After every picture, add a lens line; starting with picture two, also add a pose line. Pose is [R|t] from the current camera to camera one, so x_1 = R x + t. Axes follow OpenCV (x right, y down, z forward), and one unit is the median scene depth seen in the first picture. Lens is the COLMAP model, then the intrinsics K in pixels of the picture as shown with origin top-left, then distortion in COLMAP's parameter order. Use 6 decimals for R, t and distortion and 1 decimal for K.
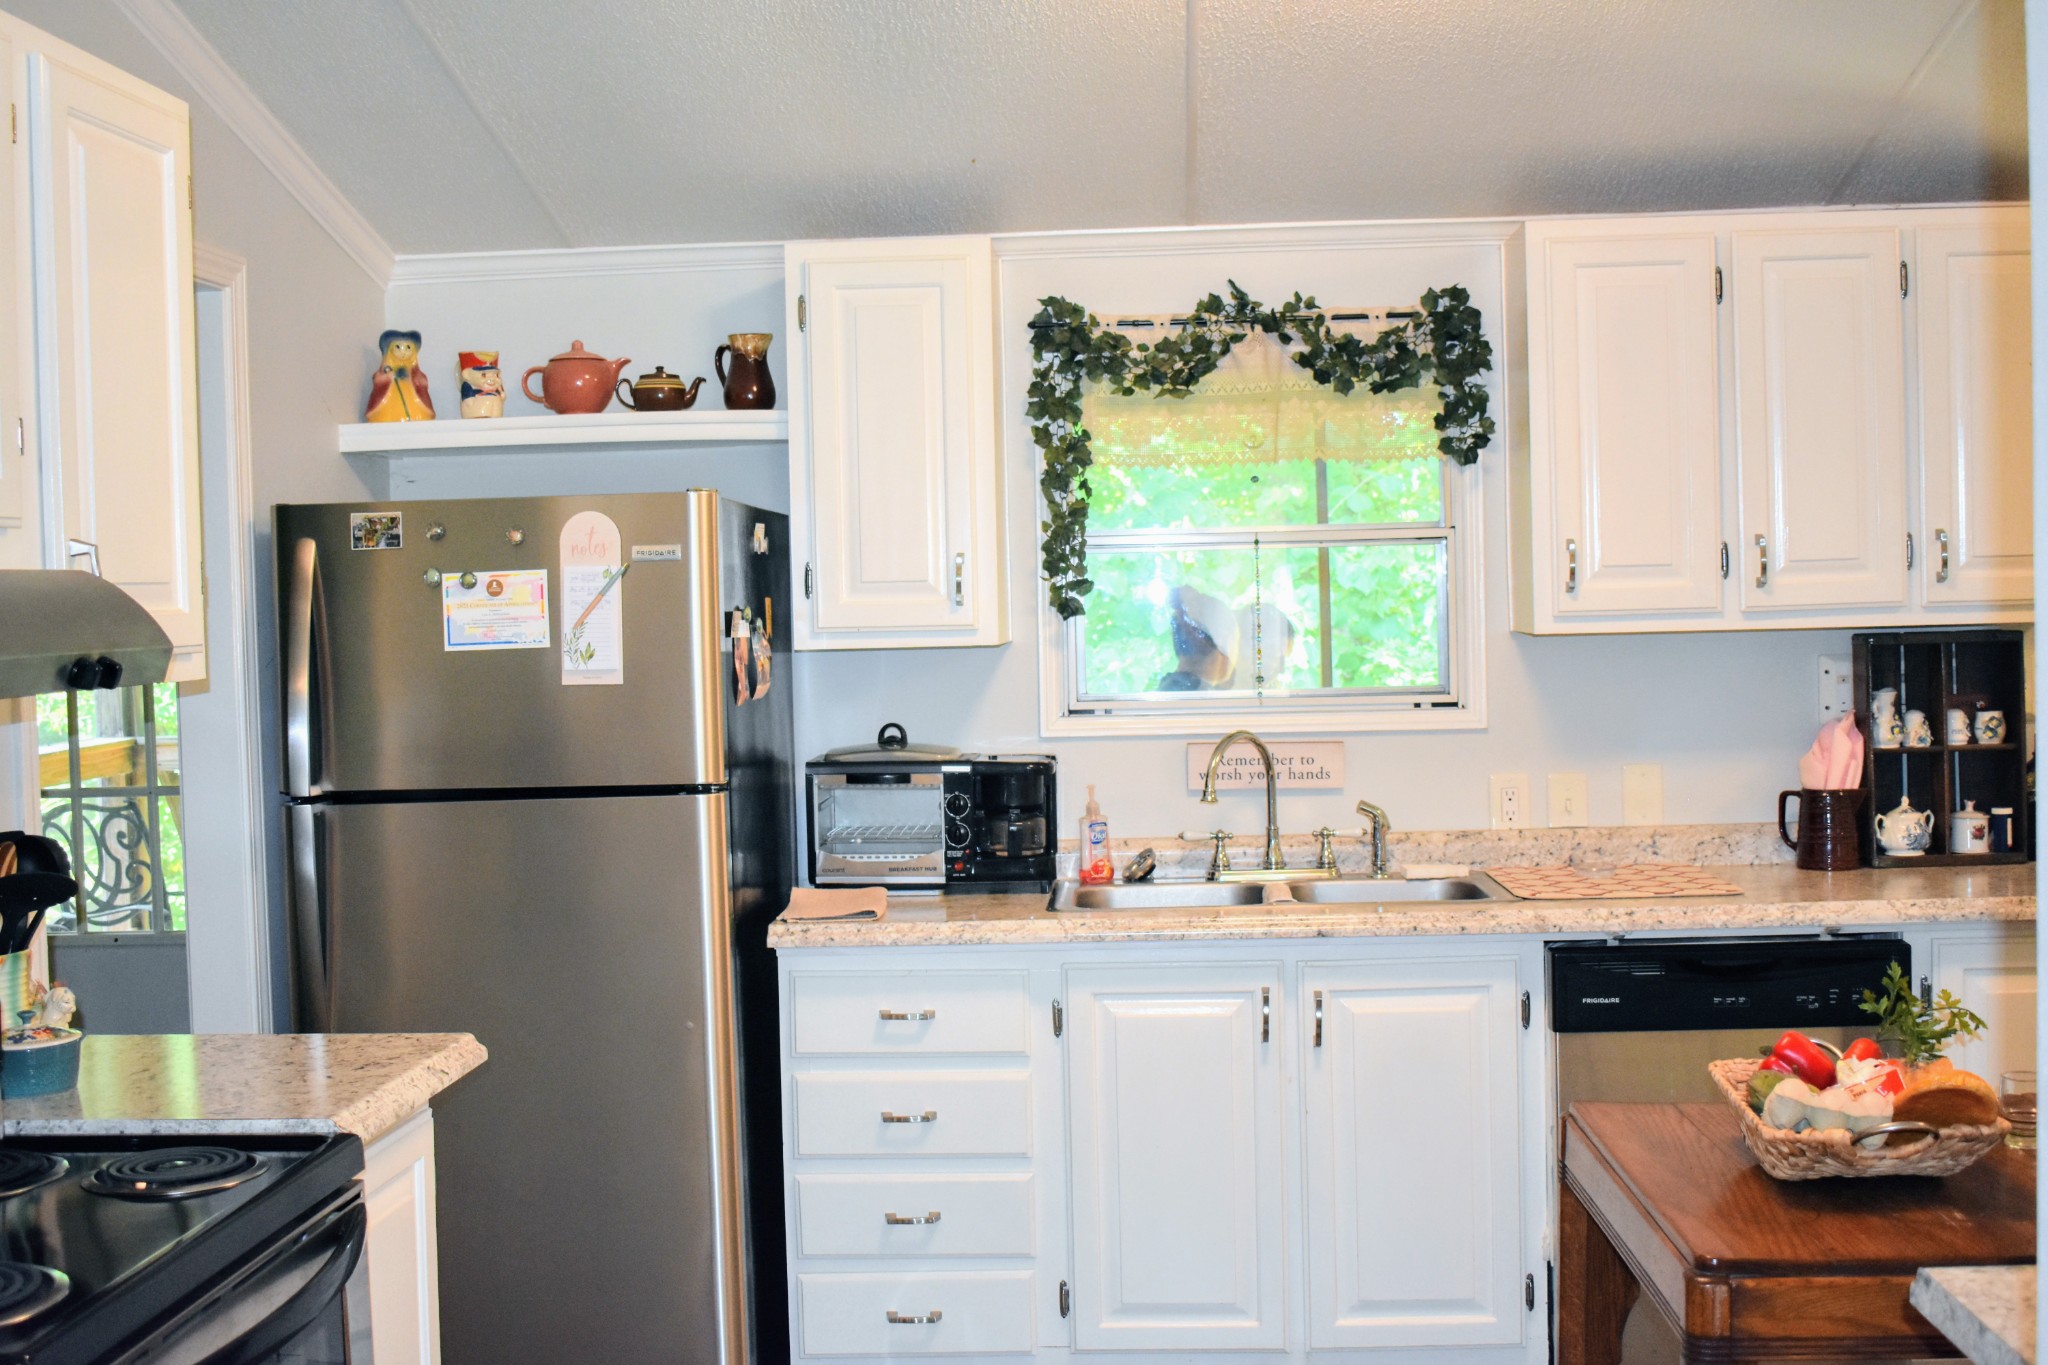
lens RADIAL K [[2222.5, 0, 1024.0], [0, 2222.5, 682.5], [0, 0, 1]] dist [-0.048245, 0.014615]
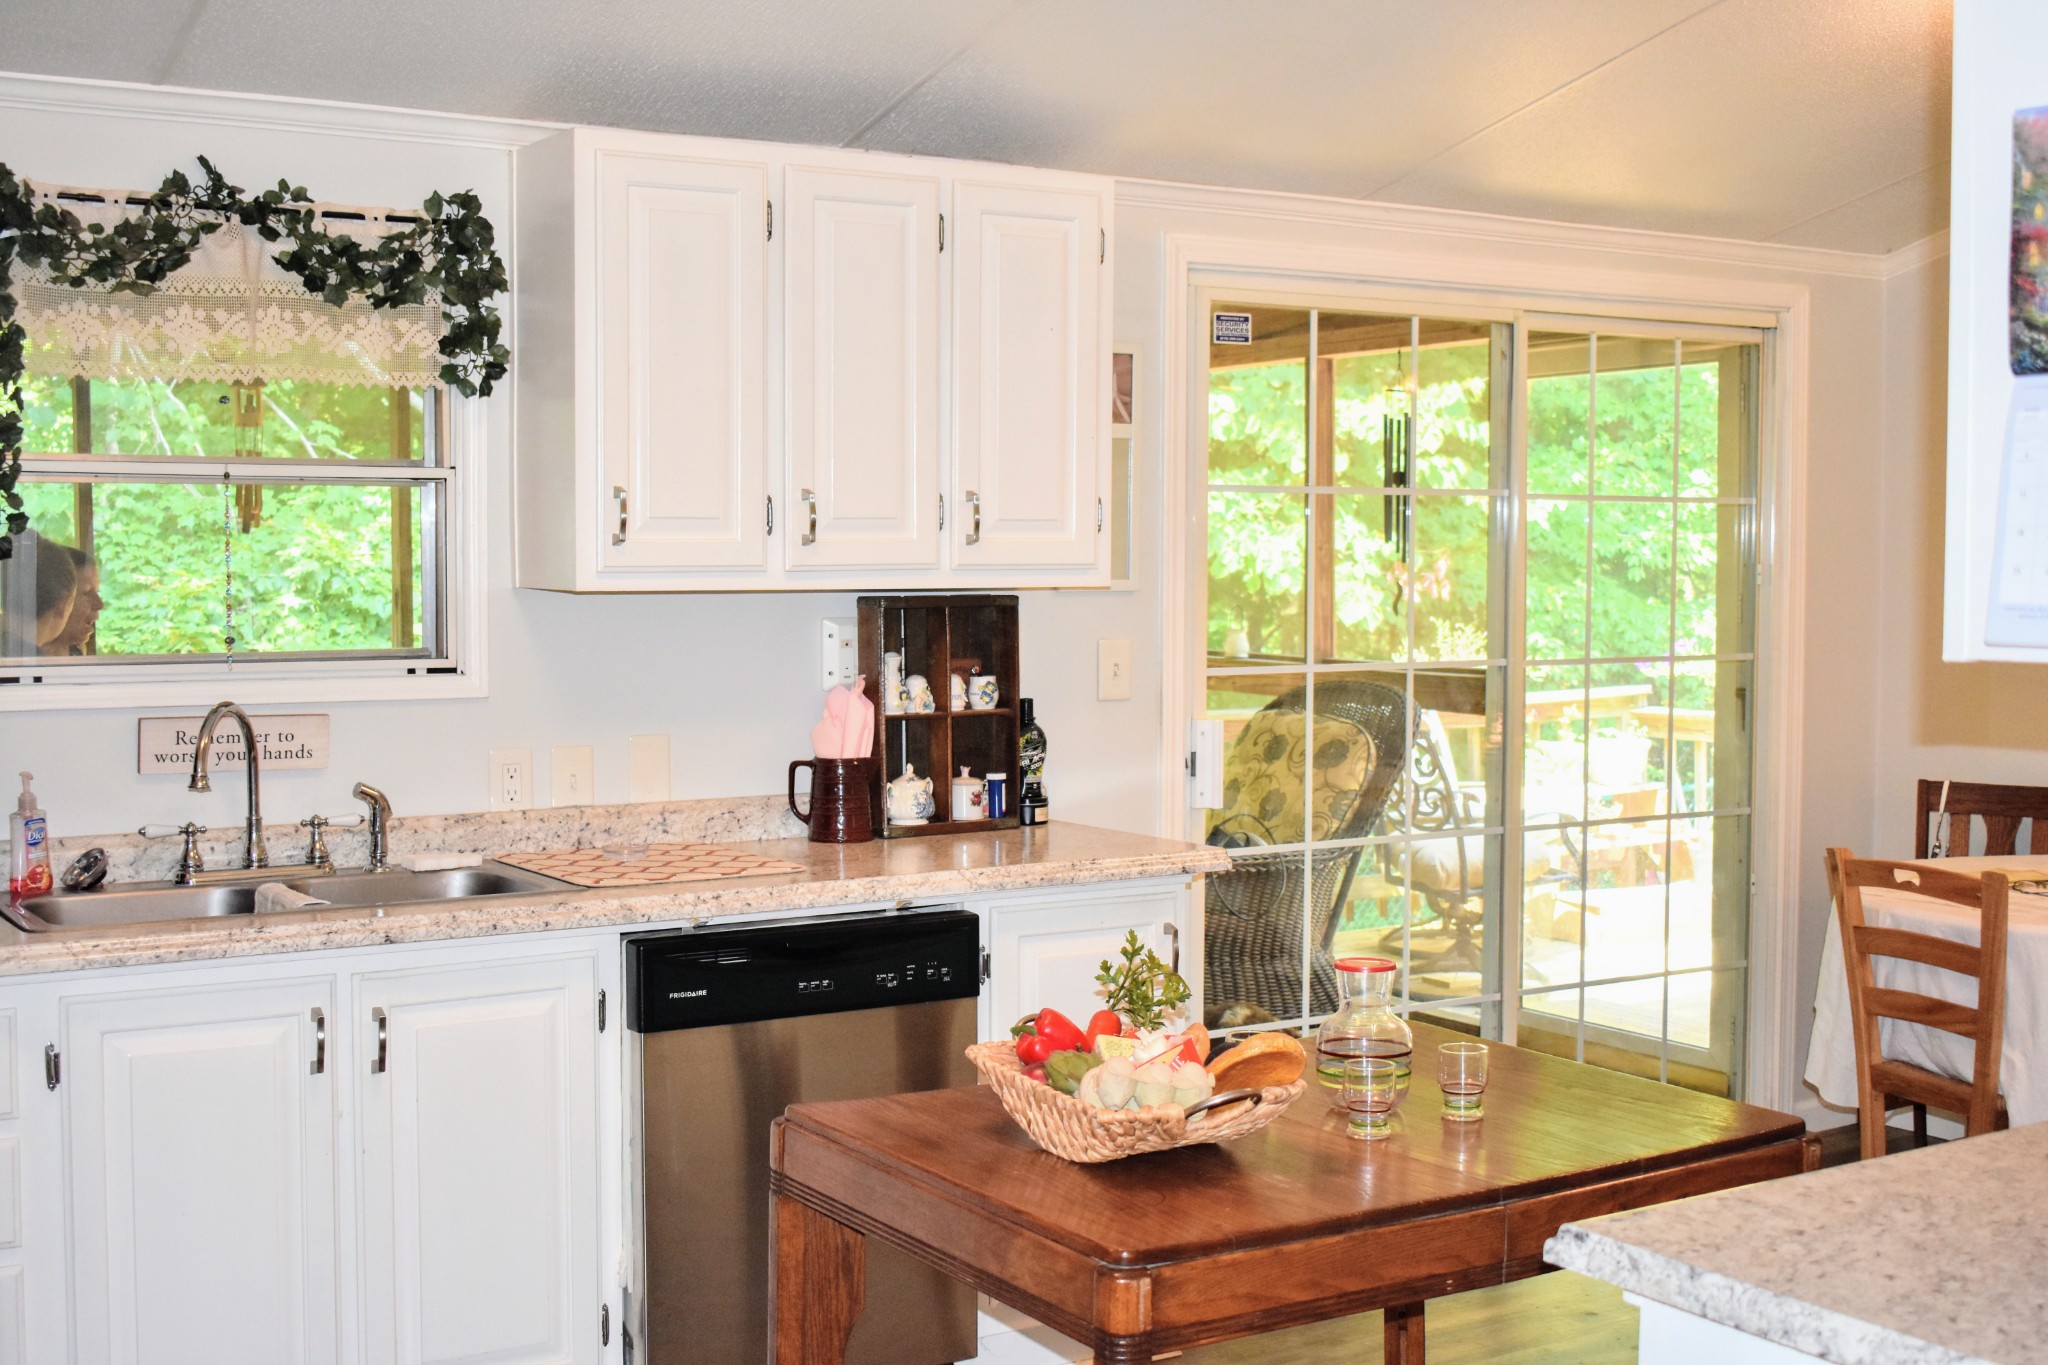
lens RADIAL K [[2430.5, 0, 1024.0], [0, 2430.5, 682.5], [0, 0, 1]] dist [-0.024814, 0.007982]
pose [[0.833218, -0.004509, 0.552927, -0.151608], [-0.003496, 0.999904, 0.013422, 0.001064], [-0.552934, -0.013117, 0.833122, 0.078328]]
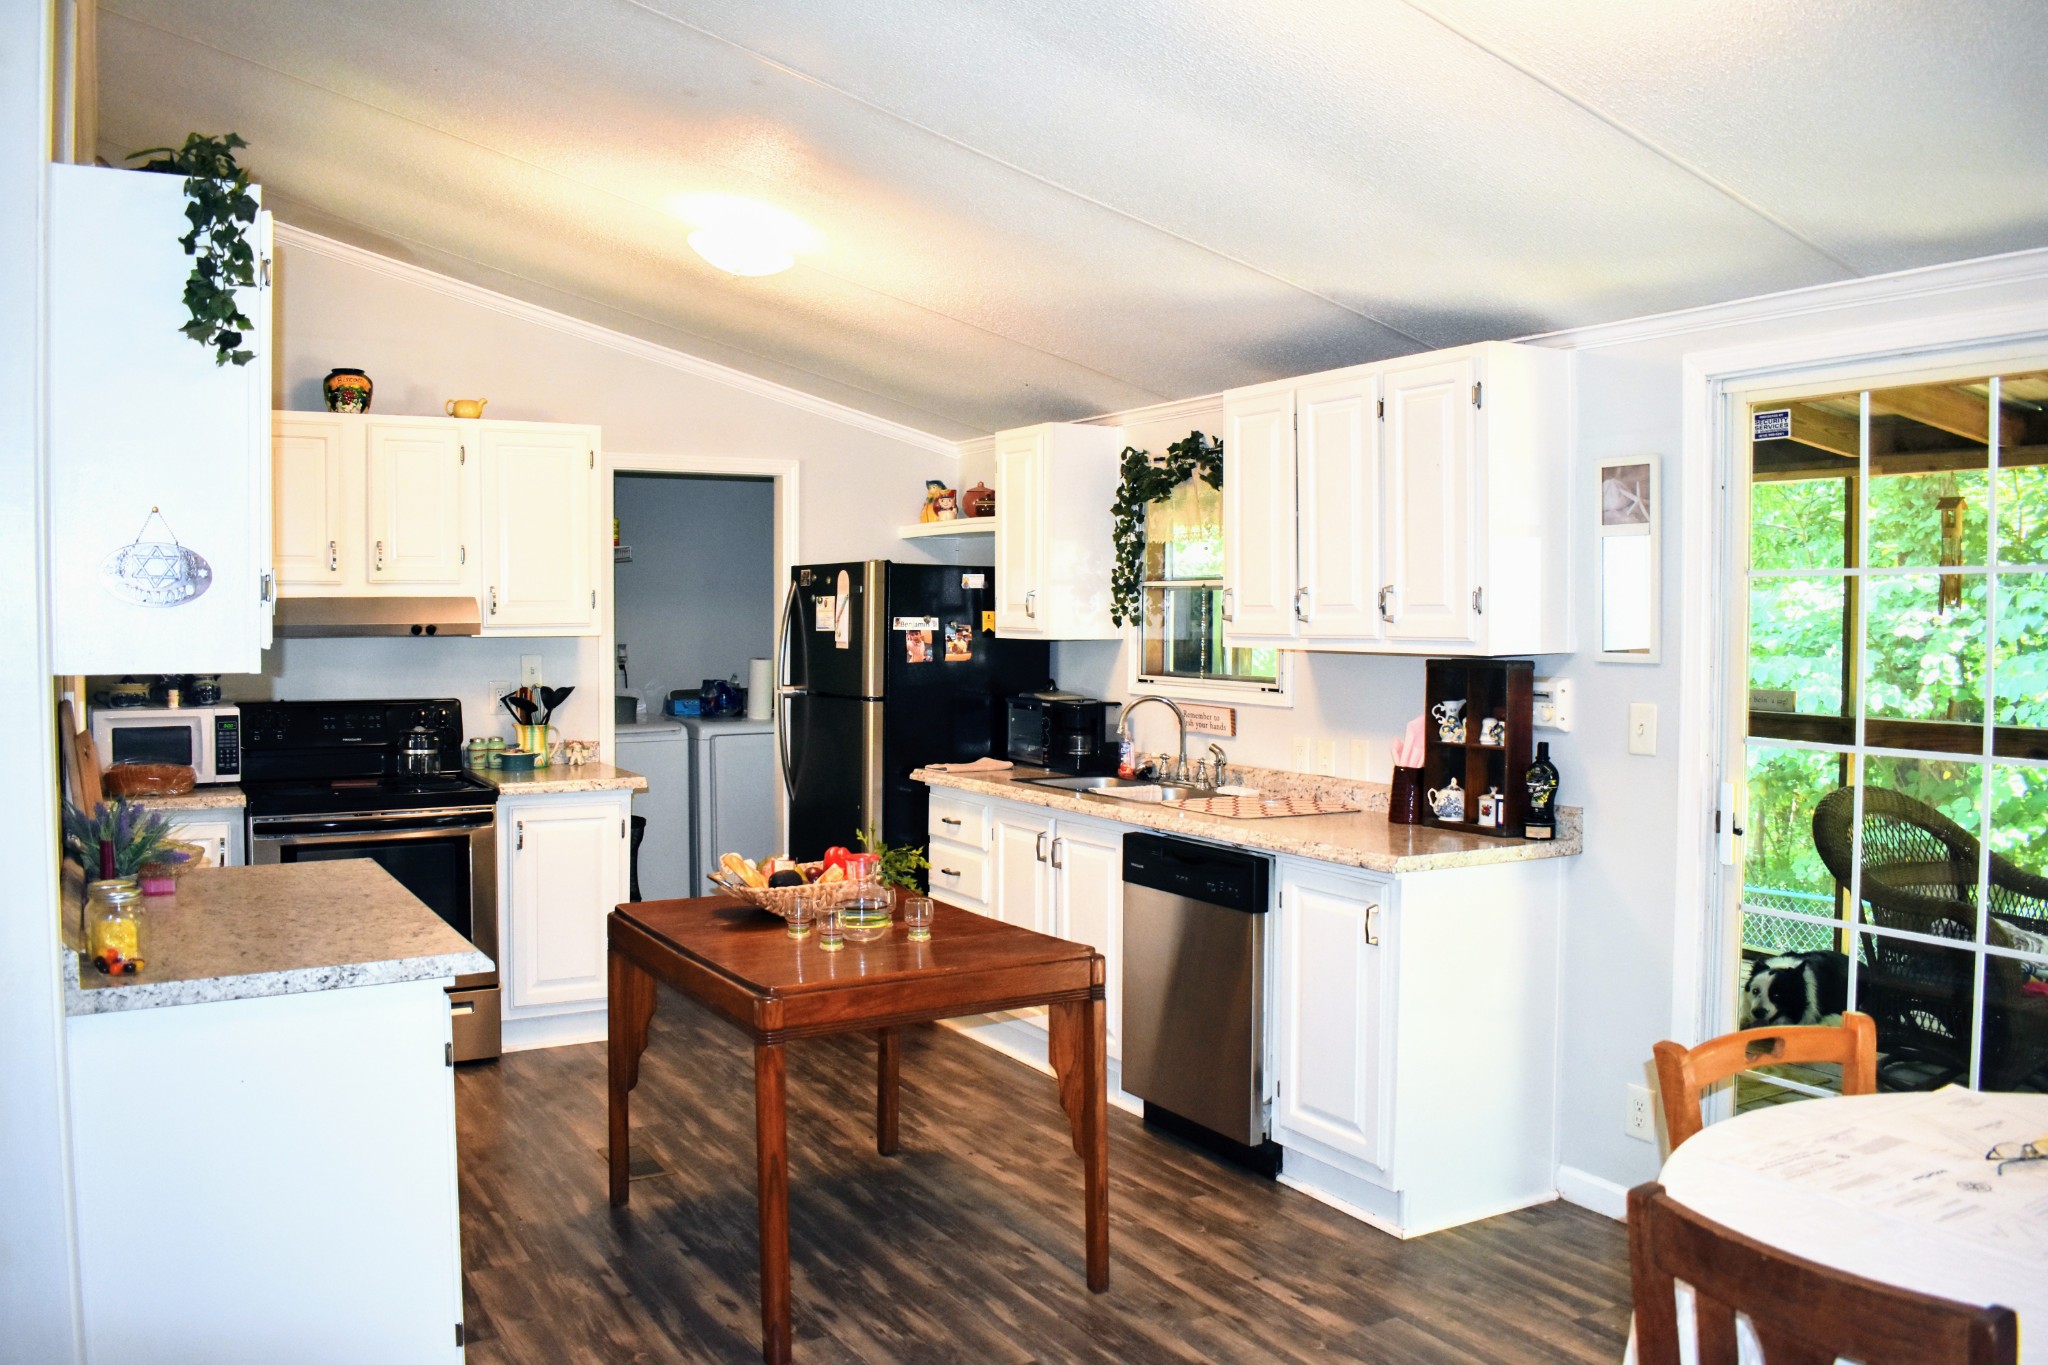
lens RADIAL K [[1669.2, 0, 1024.0], [0, 1669.2, 682.5], [0, 0, 1]] dist [-0.067571, 0.001681]
pose [[0.529503, 0.063586, -0.845922, 1.126274], [-0.043640, 0.997908, 0.047694, -0.045394], [0.847185, 0.011662, 0.531171, 0.221208]]
